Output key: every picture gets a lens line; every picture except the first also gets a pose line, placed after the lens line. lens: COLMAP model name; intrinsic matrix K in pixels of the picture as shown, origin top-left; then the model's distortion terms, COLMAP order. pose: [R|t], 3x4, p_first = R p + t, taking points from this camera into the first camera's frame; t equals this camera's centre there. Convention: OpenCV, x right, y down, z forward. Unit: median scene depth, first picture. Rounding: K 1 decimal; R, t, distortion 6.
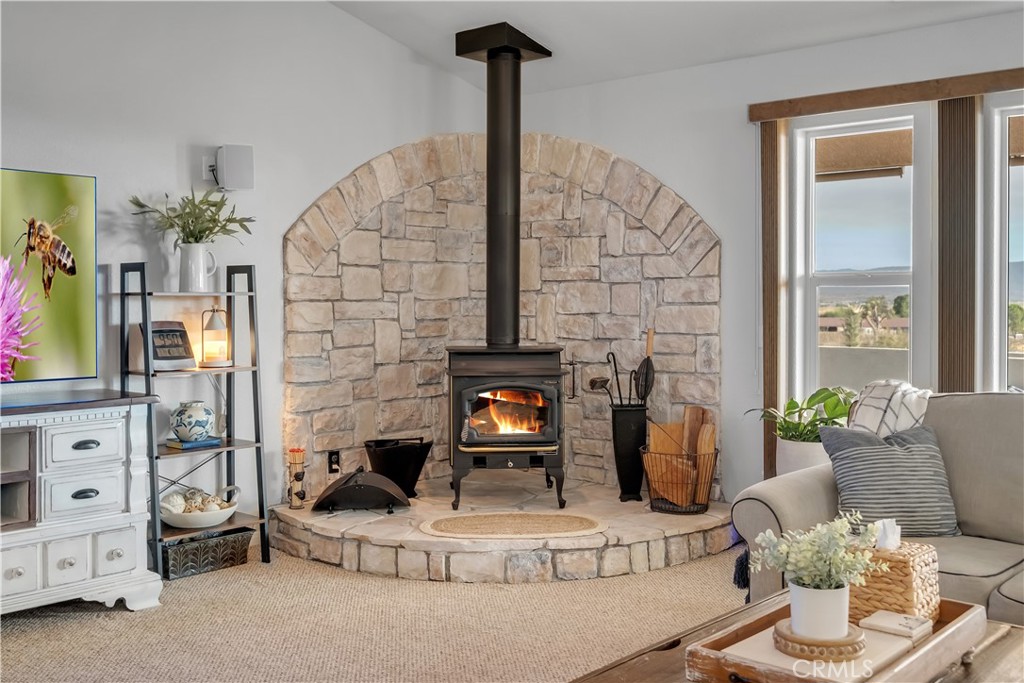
lens RADIAL K [[1061.9, 0, 511.7], [0, 1061.9, 300.7], [0, 0, 1]] dist [-0.003388, 0.004253]
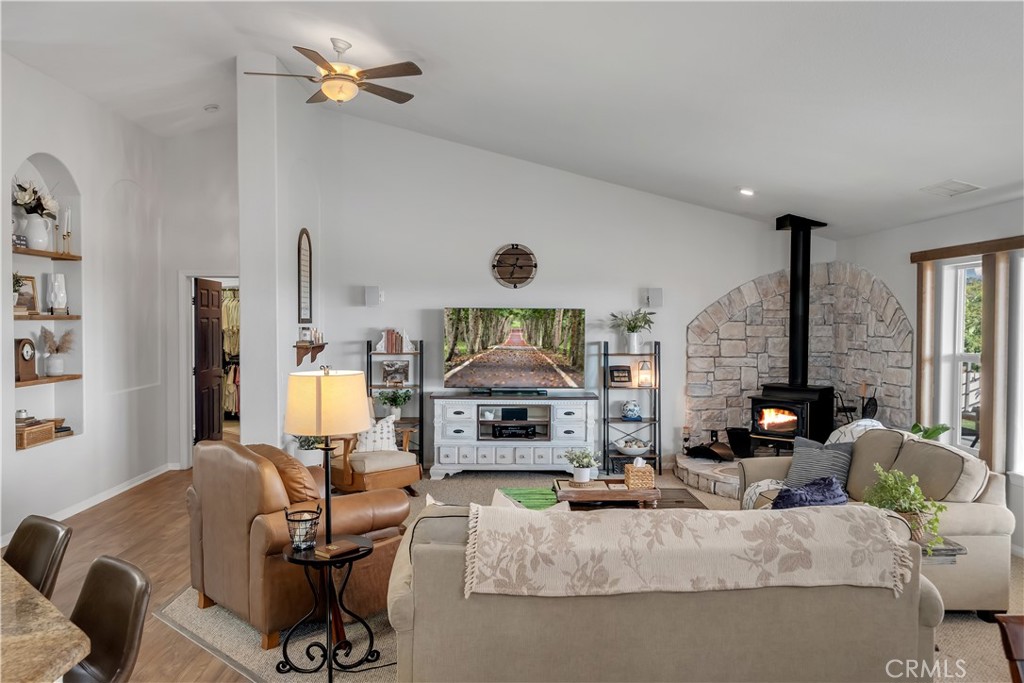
lens RADIAL K [[774.6, 0, 512.0], [0, 774.6, 341.5], [0, 0, 1]] dist [0.005549, 0.003096]
pose [[0.670853, 0.025893, -0.741138, 0.678412], [-0.004582, 0.999516, 0.030772, -0.074512], [0.741576, -0.017247, 0.670647, -0.287920]]
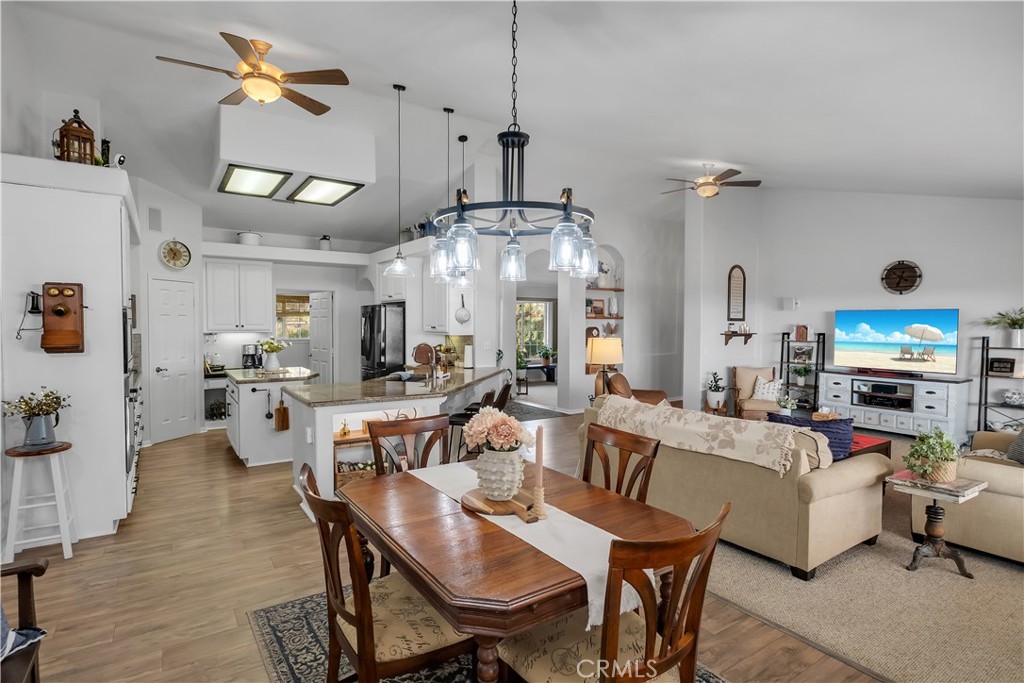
lens RADIAL K [[524.0, 0, 512.0], [0, 524.0, 341.5], [0, 0, 1]] dist [0.000489, 0.000260]
pose [[-0.252667, 0.037022, -0.966845, 1.103625], [-0.004512, 0.999212, 0.039441, -0.060291], [0.967543, 0.014327, -0.252301, 0.107679]]
